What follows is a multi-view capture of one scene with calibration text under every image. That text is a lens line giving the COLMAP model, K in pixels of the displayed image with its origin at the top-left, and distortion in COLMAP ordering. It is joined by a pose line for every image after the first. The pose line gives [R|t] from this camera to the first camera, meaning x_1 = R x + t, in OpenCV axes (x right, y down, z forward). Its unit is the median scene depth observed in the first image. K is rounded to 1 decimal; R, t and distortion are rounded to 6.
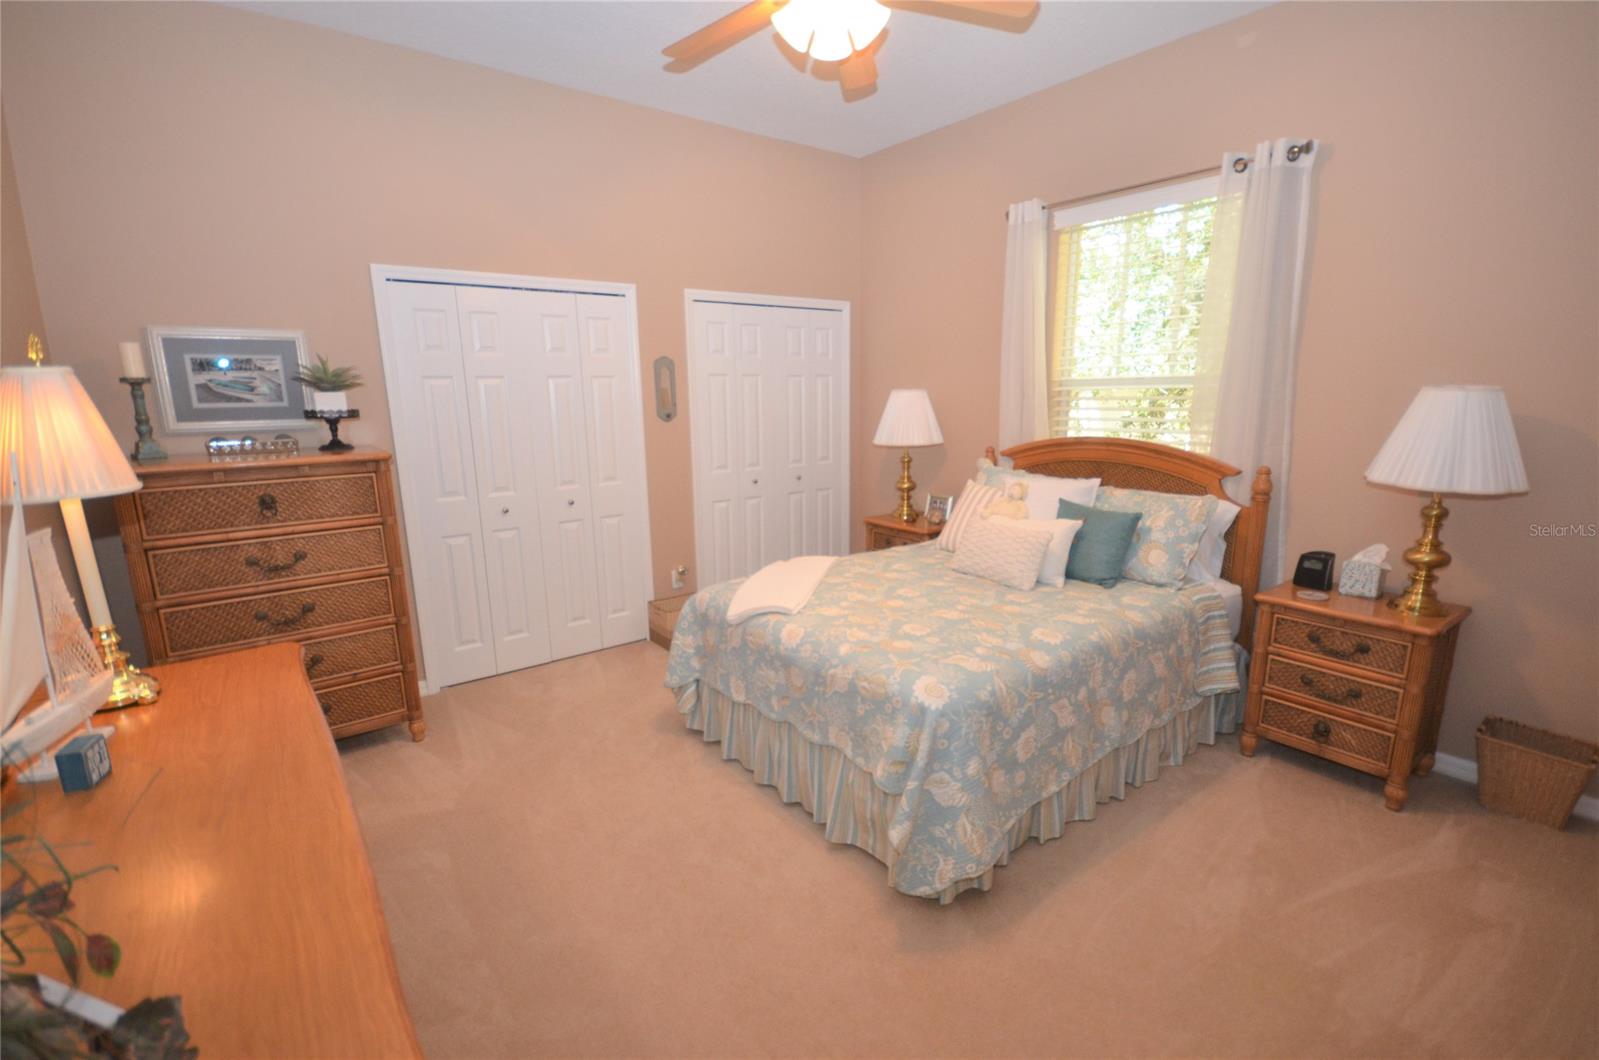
lens RADIAL K [[710.2, 0, 794.6], [0, 710.2, 537.2], [0, 0, 1]] dist [0.002687, -0.011103]
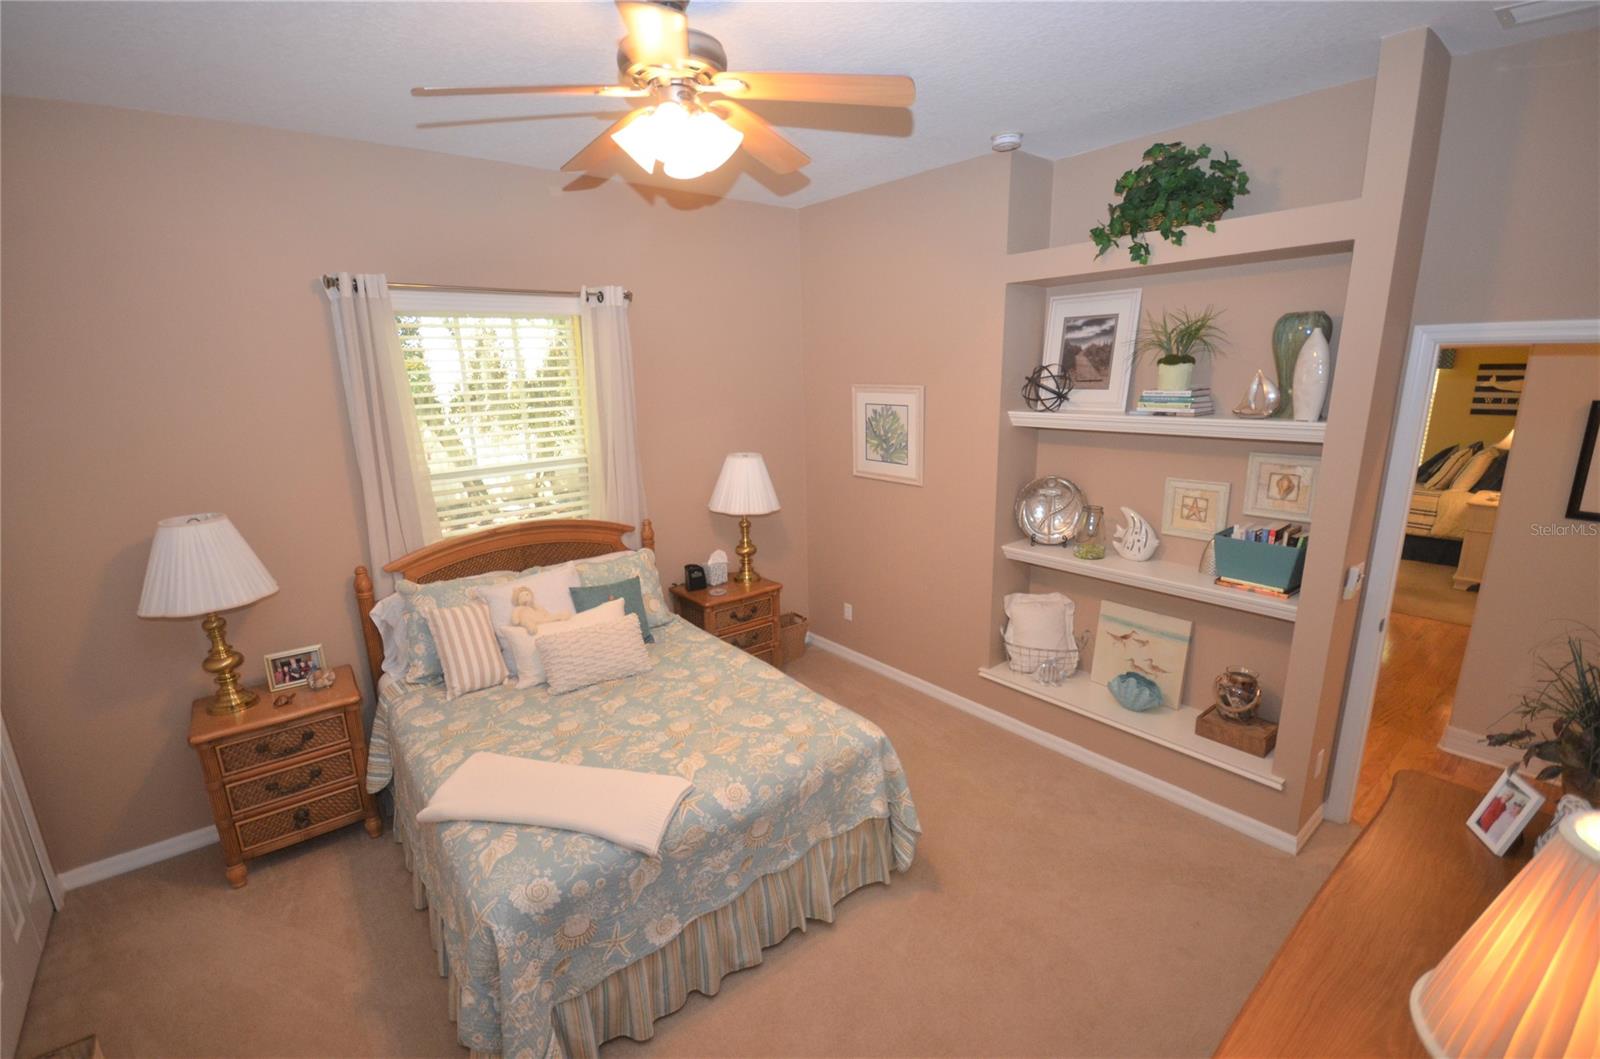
lens RADIAL K [[710.6, 0, 795.1], [0, 710.6, 536.7], [0, 0, 1]] dist [0.002687, -0.011103]
pose [[-0.017701, -0.223376, 0.974572, -0.787956], [0.232974, 0.946973, 0.221281, -0.348528], [-0.972322, 0.230967, 0.035279, 0.779027]]
